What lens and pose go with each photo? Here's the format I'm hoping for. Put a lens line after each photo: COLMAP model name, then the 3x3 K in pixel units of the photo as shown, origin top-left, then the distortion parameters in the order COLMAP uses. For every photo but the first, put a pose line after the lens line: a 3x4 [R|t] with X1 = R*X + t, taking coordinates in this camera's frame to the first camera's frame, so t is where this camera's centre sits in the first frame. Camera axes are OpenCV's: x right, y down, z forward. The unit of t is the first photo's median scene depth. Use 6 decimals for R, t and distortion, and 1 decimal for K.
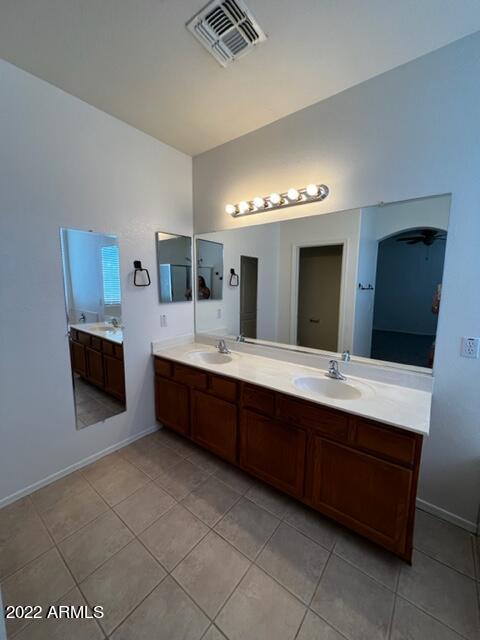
lens RADIAL K [[256.9, 0, 240.0], [0, 256.9, 320.0], [0, 0, 1]] dist [0.000102, -0.000009]
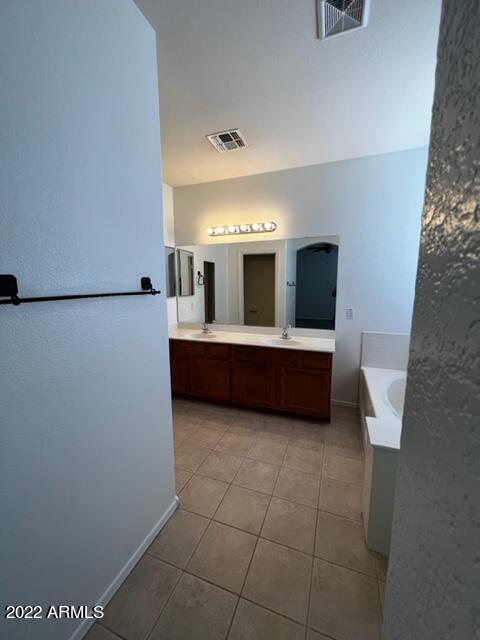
lens RADIAL K [[256.9, 0, 240.0], [0, 256.9, 320.0], [0, 0, 1]] dist [0.000102, -0.000009]
pose [[0.954198, -0.054833, 0.294106, -0.320053], [0.053082, 0.998493, 0.013938, 0.052266], [-0.294427, 0.002312, 0.955671, -0.411110]]
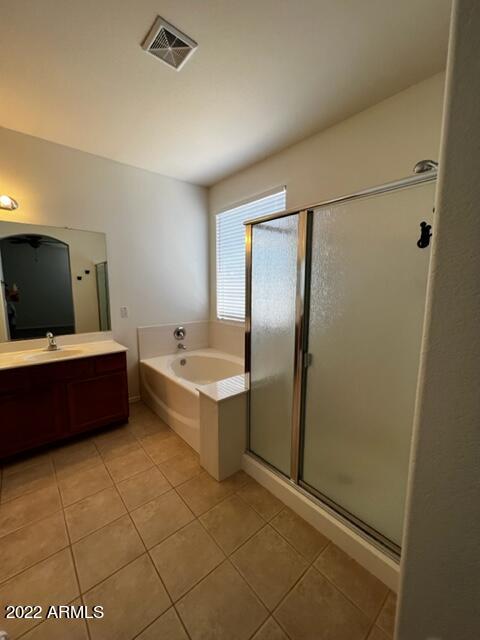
lens RADIAL K [[256.9, 0, 240.0], [0, 256.9, 320.0], [0, 0, 1]] dist [0.000102, -0.000009]
pose [[0.191862, -0.134080, 0.972220, -0.581940], [0.131327, 0.985222, 0.109956, 0.040529], [-0.972596, 0.106582, 0.206635, -0.196285]]
